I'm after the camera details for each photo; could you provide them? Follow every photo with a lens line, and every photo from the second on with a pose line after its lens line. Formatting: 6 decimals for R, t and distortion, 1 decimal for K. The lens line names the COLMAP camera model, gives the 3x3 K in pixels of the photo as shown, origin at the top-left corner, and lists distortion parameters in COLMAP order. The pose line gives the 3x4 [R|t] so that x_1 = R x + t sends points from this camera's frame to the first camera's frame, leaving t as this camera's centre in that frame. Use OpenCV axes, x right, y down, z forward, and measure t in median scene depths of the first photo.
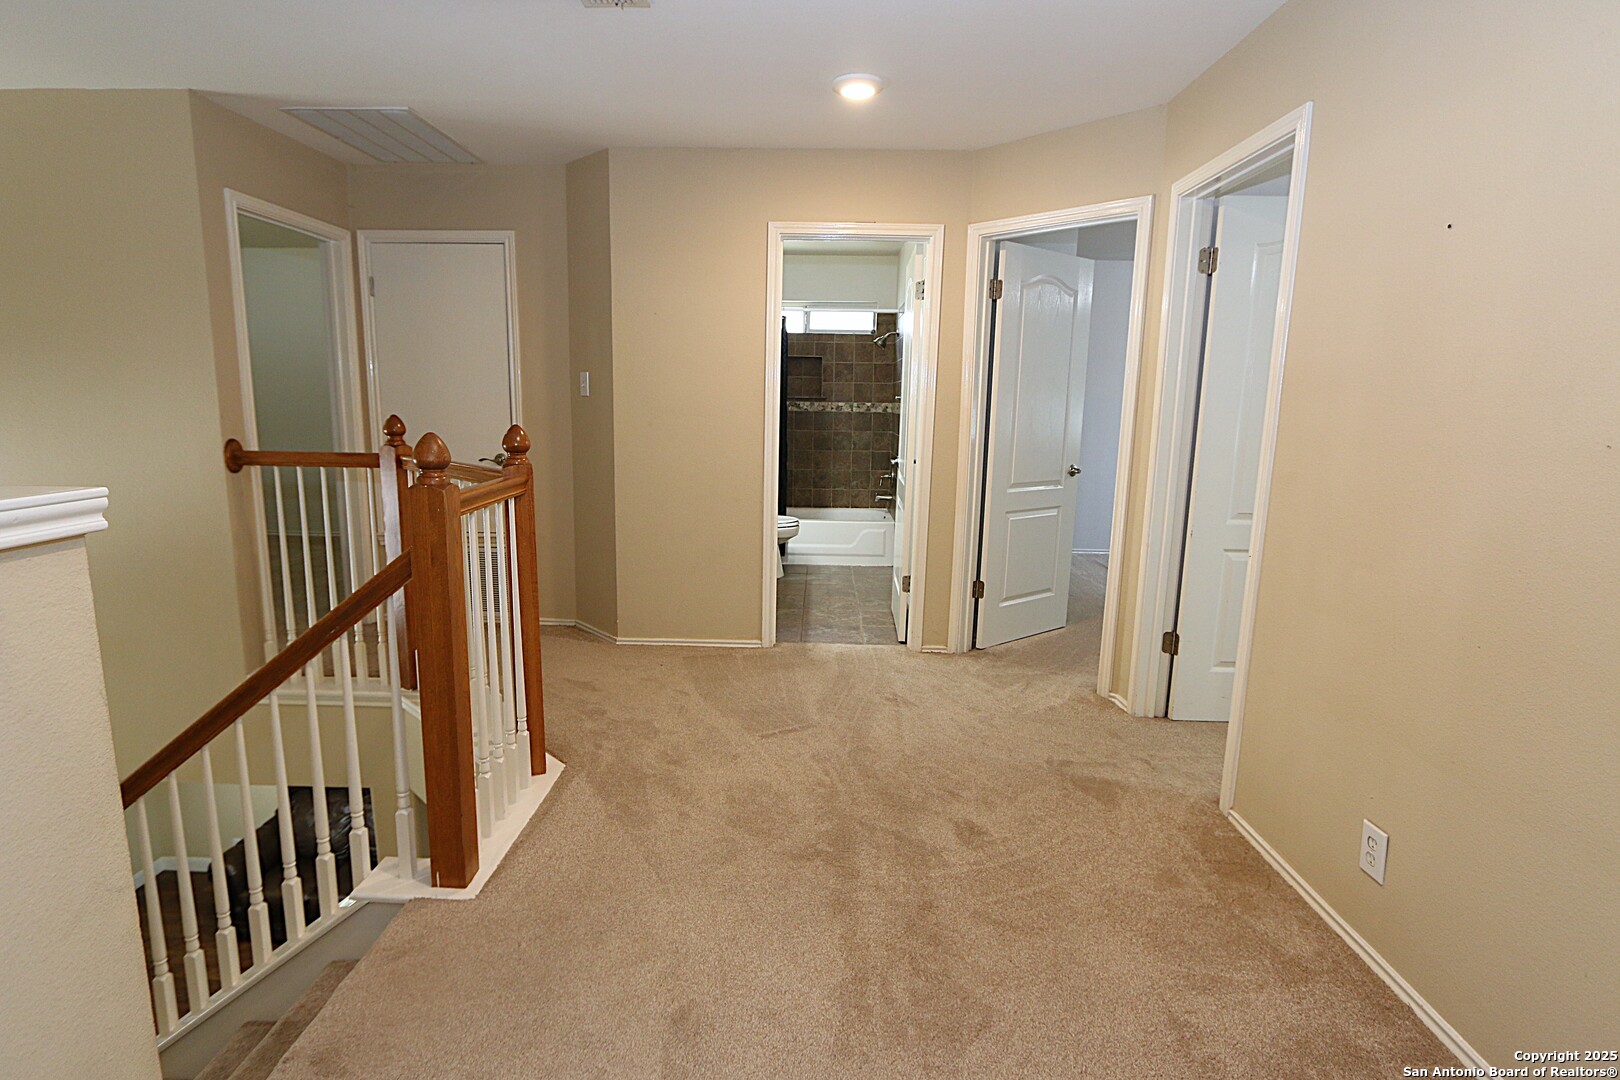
lens RADIAL K [[831.2, 0, 807.9], [0, 831.2, 542.4], [0, 0, 1]] dist [-0.014142, 0.001805]
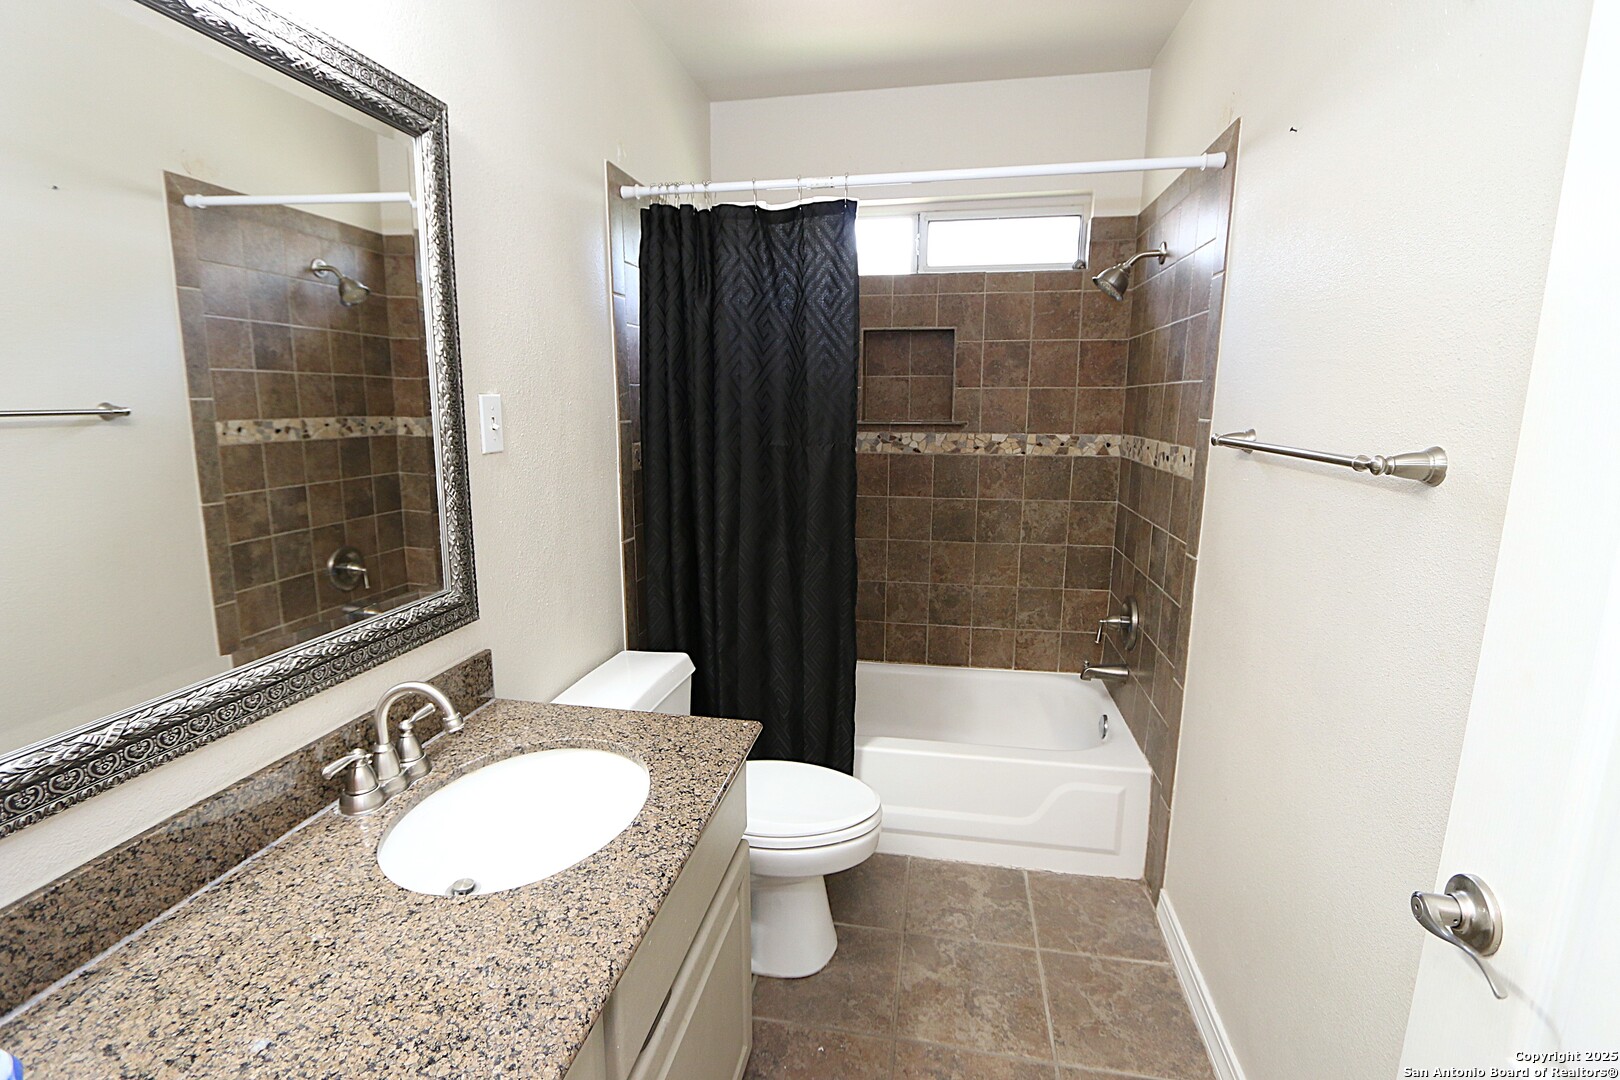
lens RADIAL K [[755.7, 0, 810.4], [0, 755.7, 536.5], [0, 0, 1]] dist [-0.014802, 0.001005]
pose [[0.986357, 0.016396, -0.163805, 0.008883], [-0.013990, 0.999777, 0.015834, -0.119770], [0.164028, -0.013327, 0.986366, 0.595266]]
